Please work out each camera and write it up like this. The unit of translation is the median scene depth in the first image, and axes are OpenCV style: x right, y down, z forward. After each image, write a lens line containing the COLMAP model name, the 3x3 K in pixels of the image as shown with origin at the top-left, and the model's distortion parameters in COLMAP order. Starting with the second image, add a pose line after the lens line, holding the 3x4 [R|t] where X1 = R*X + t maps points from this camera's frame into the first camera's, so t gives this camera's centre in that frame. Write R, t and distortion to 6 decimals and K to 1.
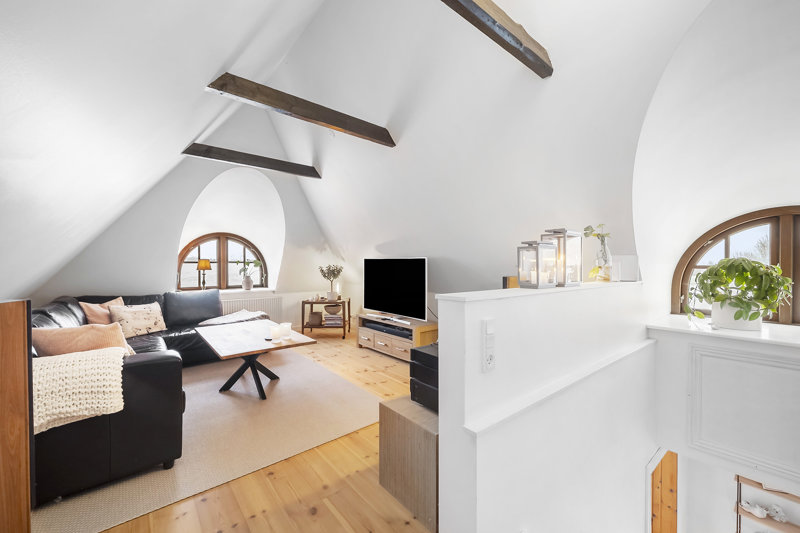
lens RADIAL K [[322.6, 0, 399.1], [0, 322.6, 267.7], [0, 0, 1]] dist [-0.000334, -0.000002]
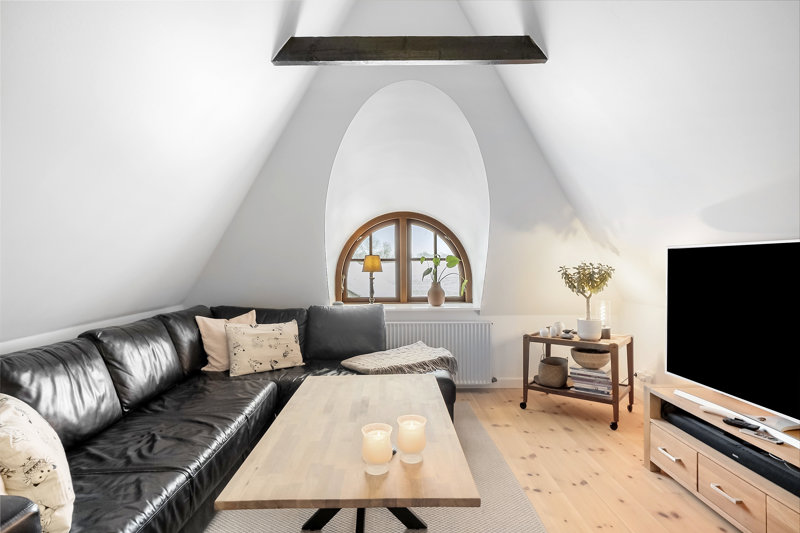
lens RADIAL K [[428.9, 0, 397.8], [0, 428.9, 266.5], [0, 0, 1]] dist [-0.004651, -0.000590]
pose [[0.775664, -0.001959, -0.631143, -0.029709], [-0.002308, 0.999980, -0.005940, 0.001128], [0.631141, 0.006064, 0.775644, 0.349904]]
